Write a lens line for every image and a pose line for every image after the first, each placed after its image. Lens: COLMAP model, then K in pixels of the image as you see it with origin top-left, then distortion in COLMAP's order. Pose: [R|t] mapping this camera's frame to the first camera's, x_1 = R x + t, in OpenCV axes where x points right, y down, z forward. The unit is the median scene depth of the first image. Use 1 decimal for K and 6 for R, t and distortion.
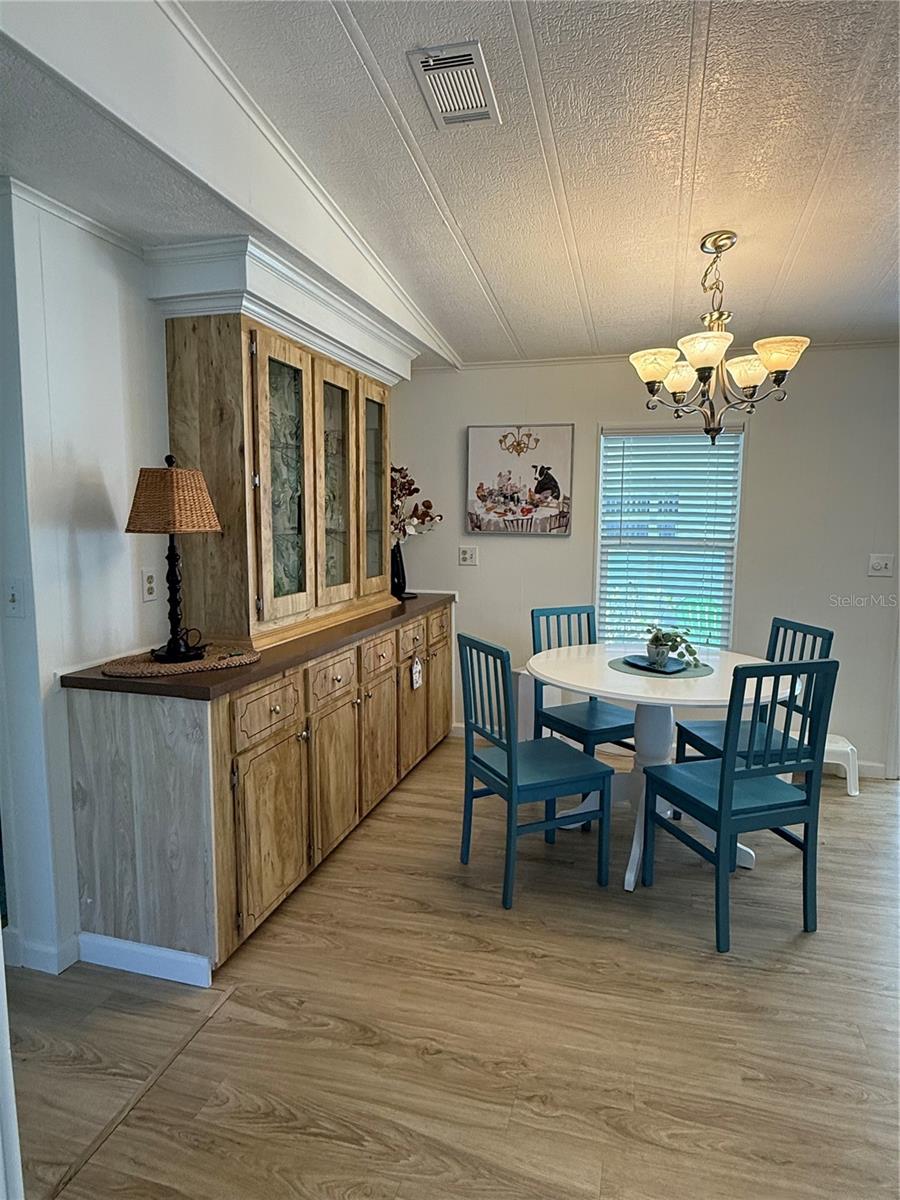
lens RADIAL K [[687.9, 0, 450.1], [0, 687.9, 594.6], [0, 0, 1]] dist [-0.002222, 0.001782]
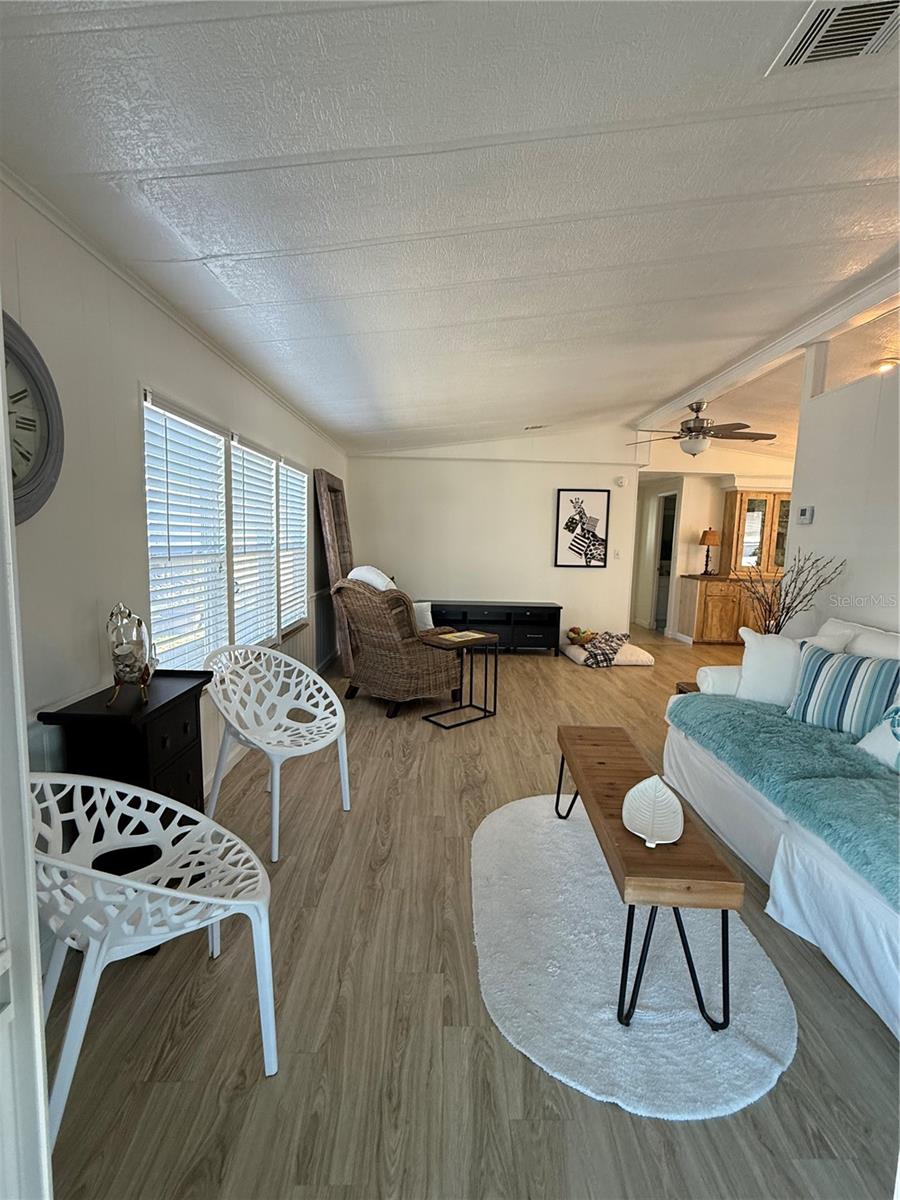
lens RADIAL K [[533.5, 0, 450.0], [0, 533.5, 600.0], [0, 0, 1]] dist [-0.000479, -0.000146]
pose [[0.290052, 0.111953, -0.950440, 2.251489], [-0.133443, 0.988163, 0.075673, 0.202105], [0.947662, 0.104880, 0.301558, -1.445205]]
